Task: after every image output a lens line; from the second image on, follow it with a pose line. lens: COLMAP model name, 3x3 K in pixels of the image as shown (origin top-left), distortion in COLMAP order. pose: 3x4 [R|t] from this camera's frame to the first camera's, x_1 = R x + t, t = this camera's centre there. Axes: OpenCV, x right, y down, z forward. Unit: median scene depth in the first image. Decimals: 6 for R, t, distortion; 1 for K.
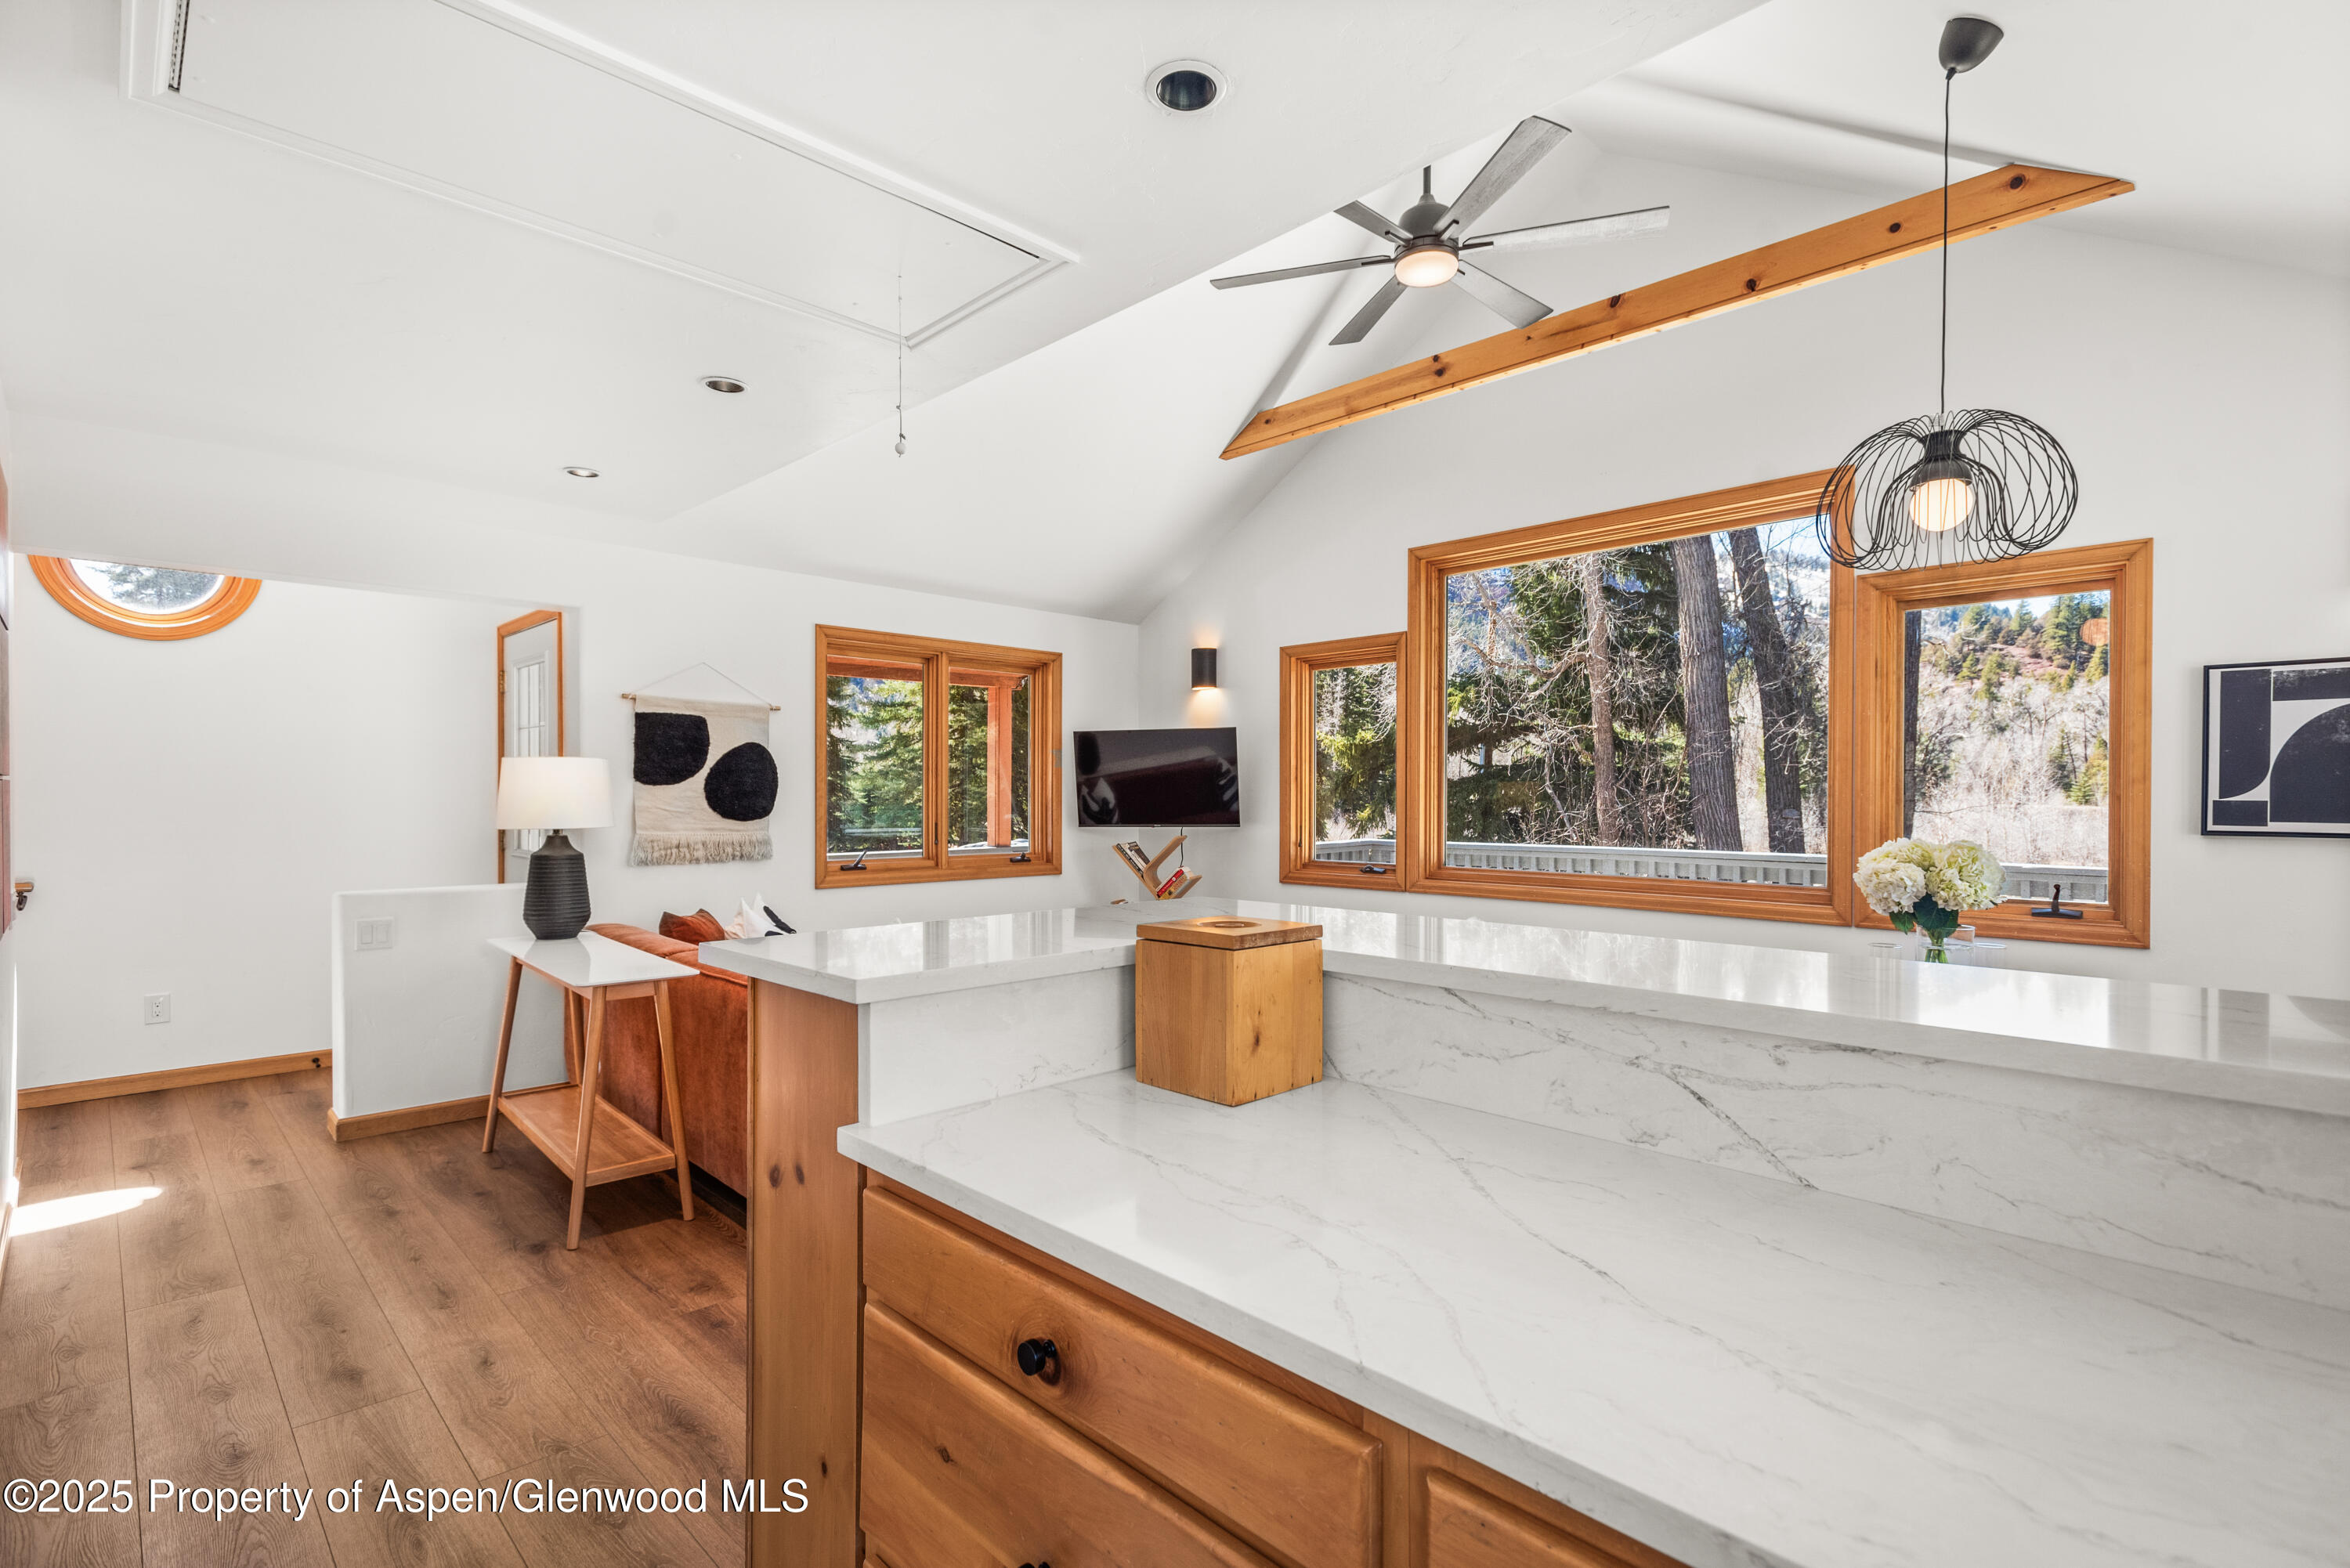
lens RADIAL K [[1111.2, 0, 1175.0], [0, 1111.2, 784.0], [0, 0, 1]] dist [0.002190, 0.000277]
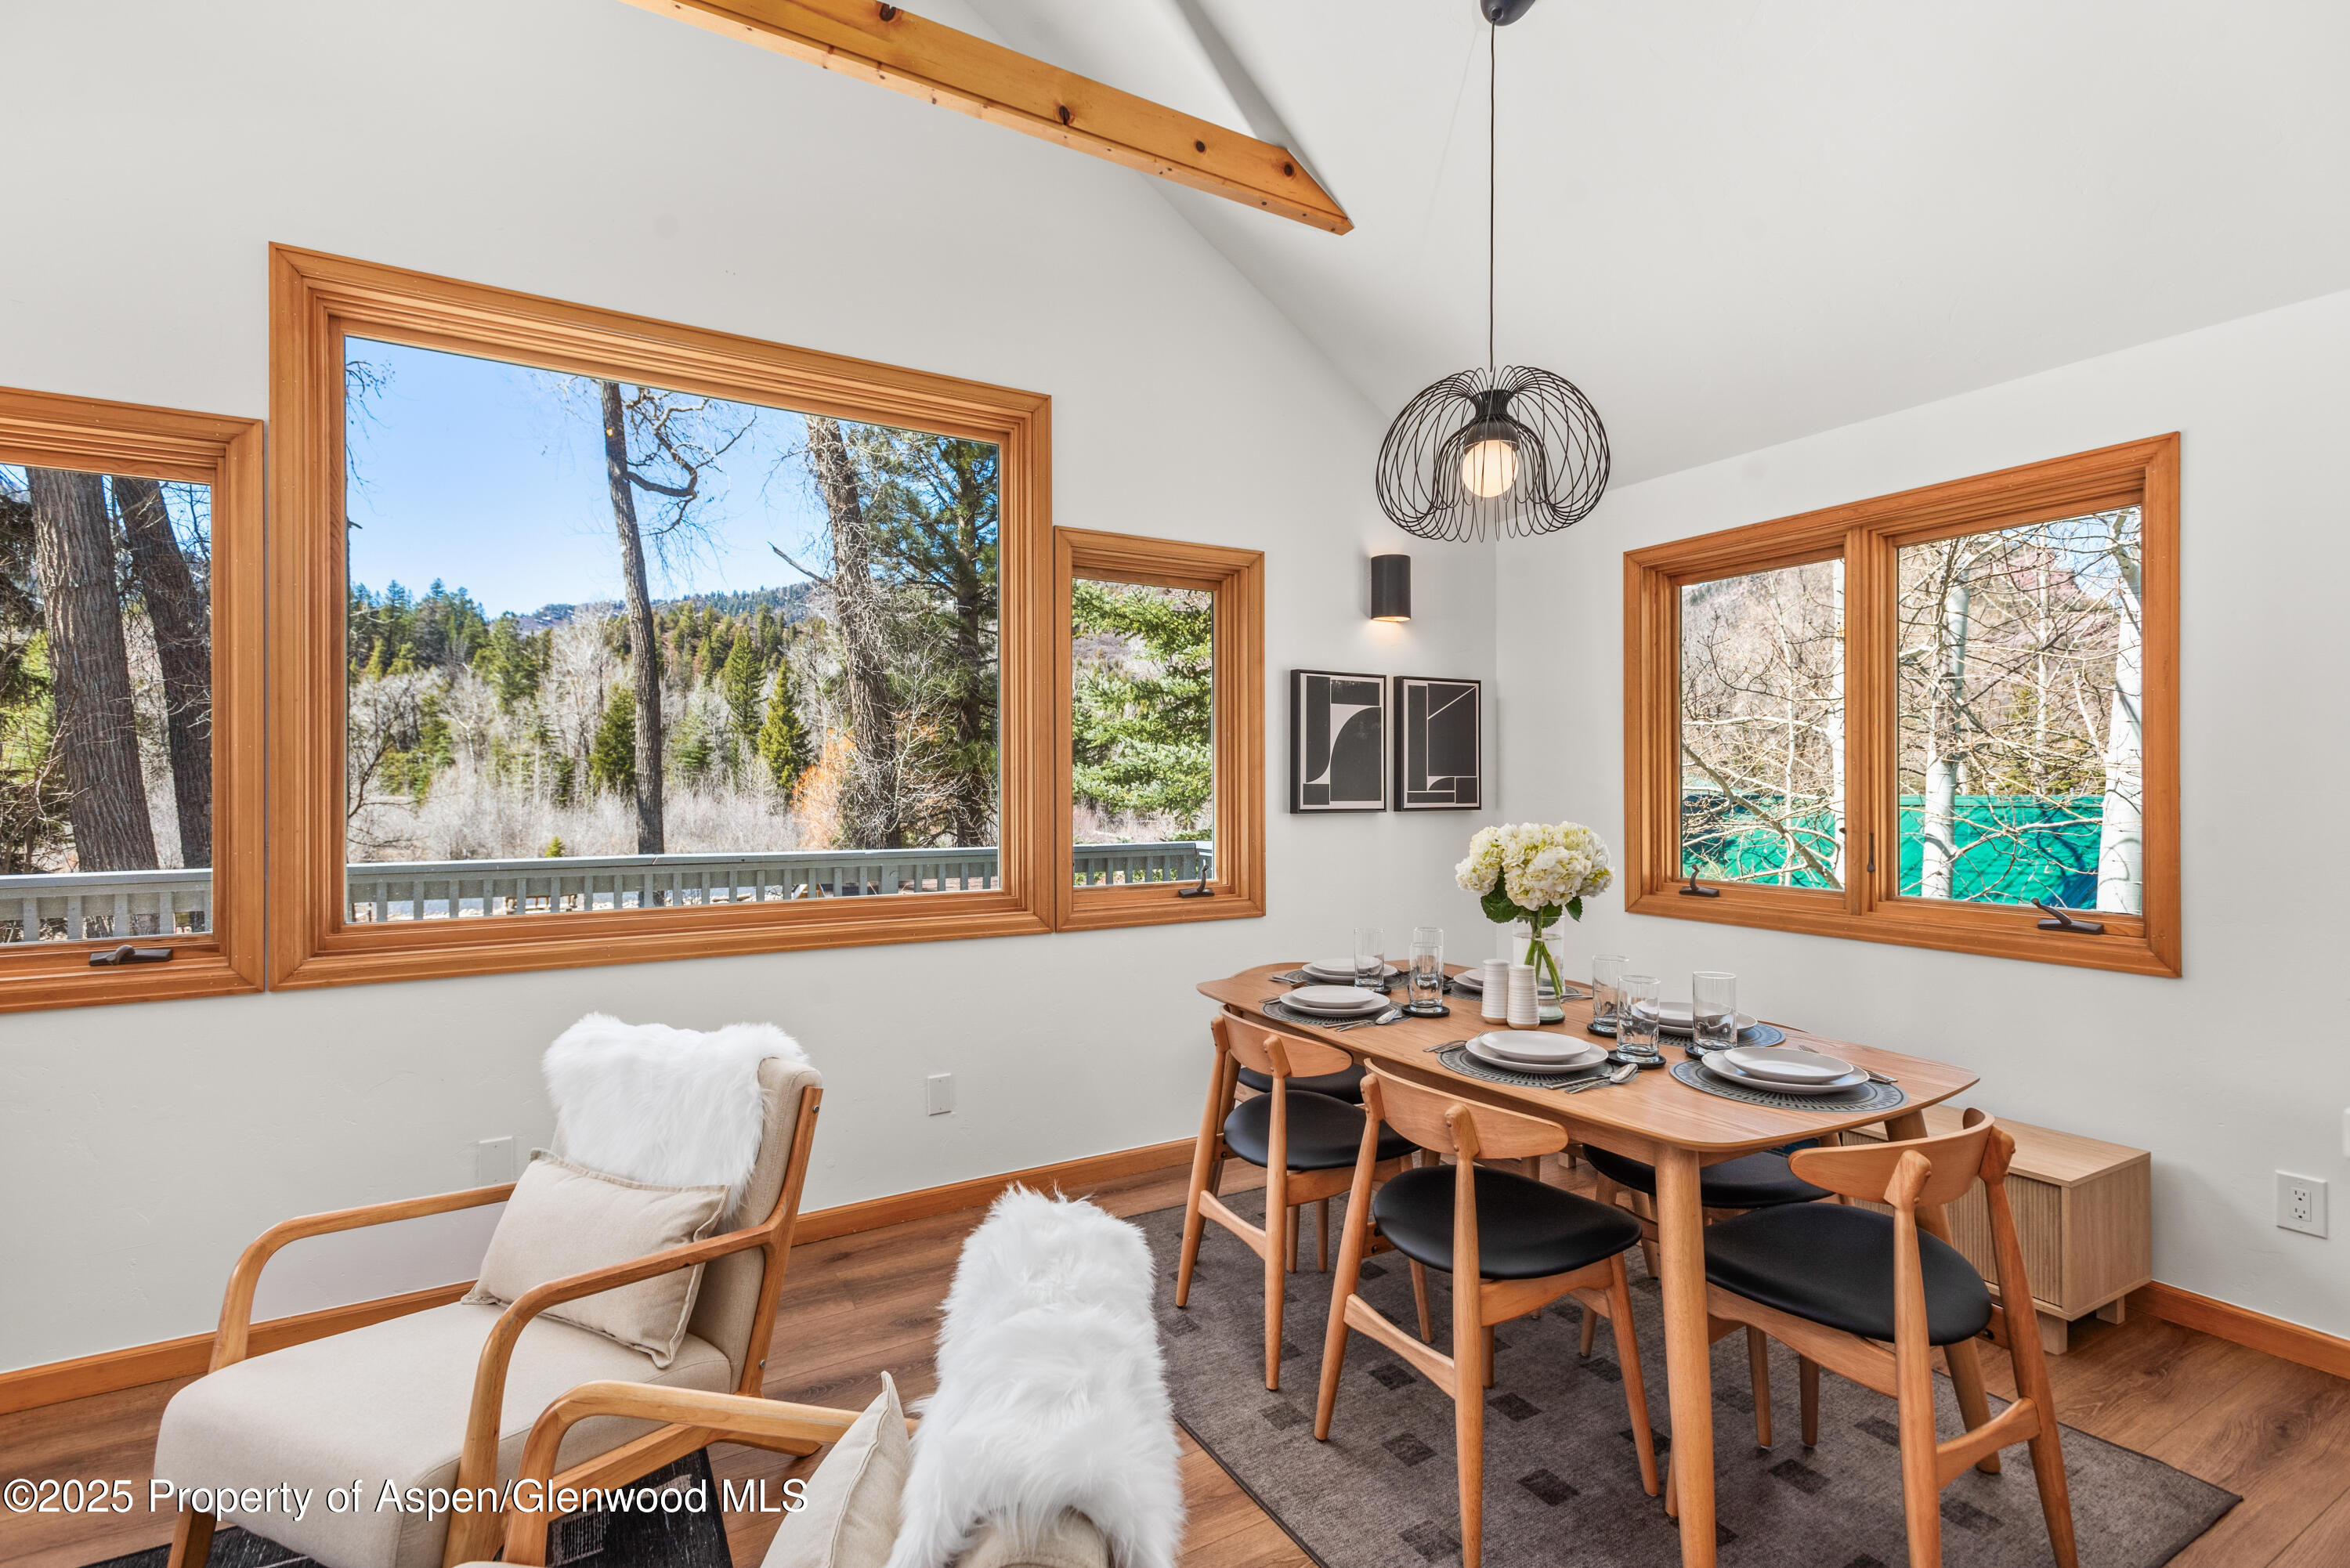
lens RADIAL K [[1111.2, 0, 1175.0], [0, 1111.2, 784.0], [0, 0, 1]] dist [0.002190, 0.000277]
pose [[0.228216, 0.002712, 0.973607, -0.132251], [-0.004060, 0.999990, -0.001834, 0.009467], [-0.973602, -0.003534, 0.228225, 0.467162]]
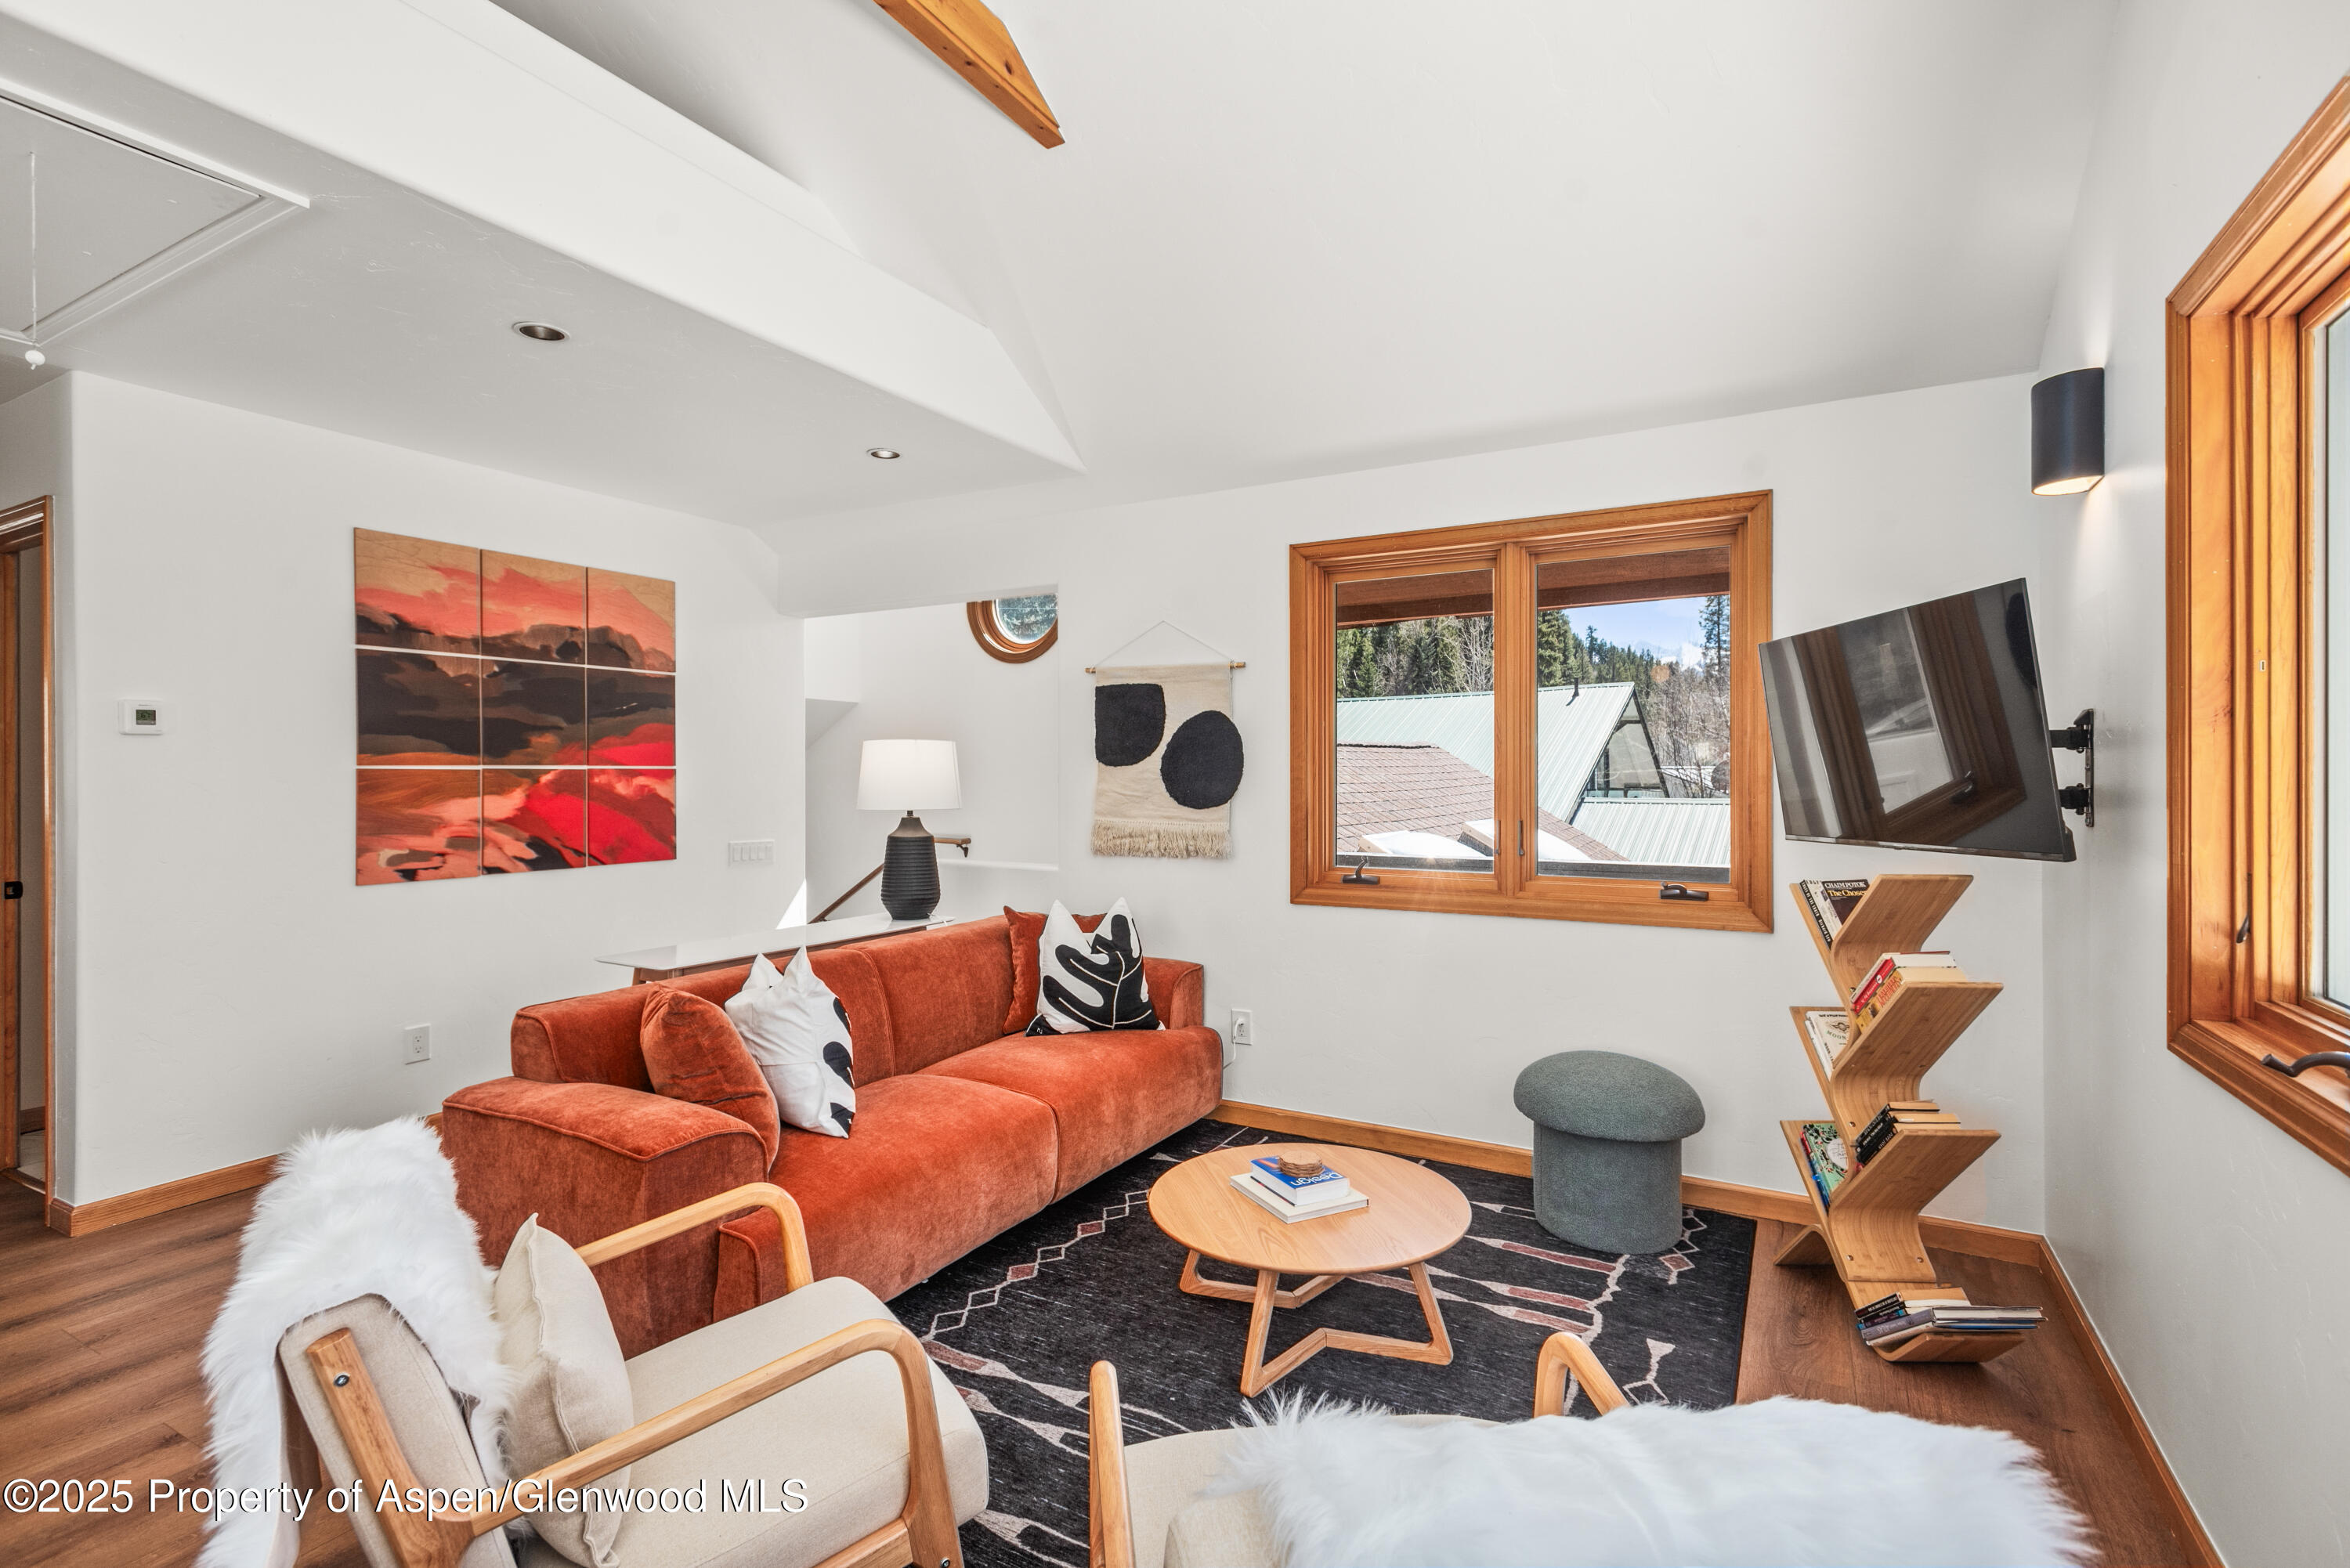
lens RADIAL K [[1089.3, 0, 1175.0], [0, 1089.3, 784.0], [0, 0, 1]] dist [0.000174, 0.000131]
pose [[0.273482, 0.001830, -0.961875, 0.303027], [0.011290, 0.999923, 0.005112, 0.008977], [0.961811, -0.012257, 0.273440, 0.625651]]
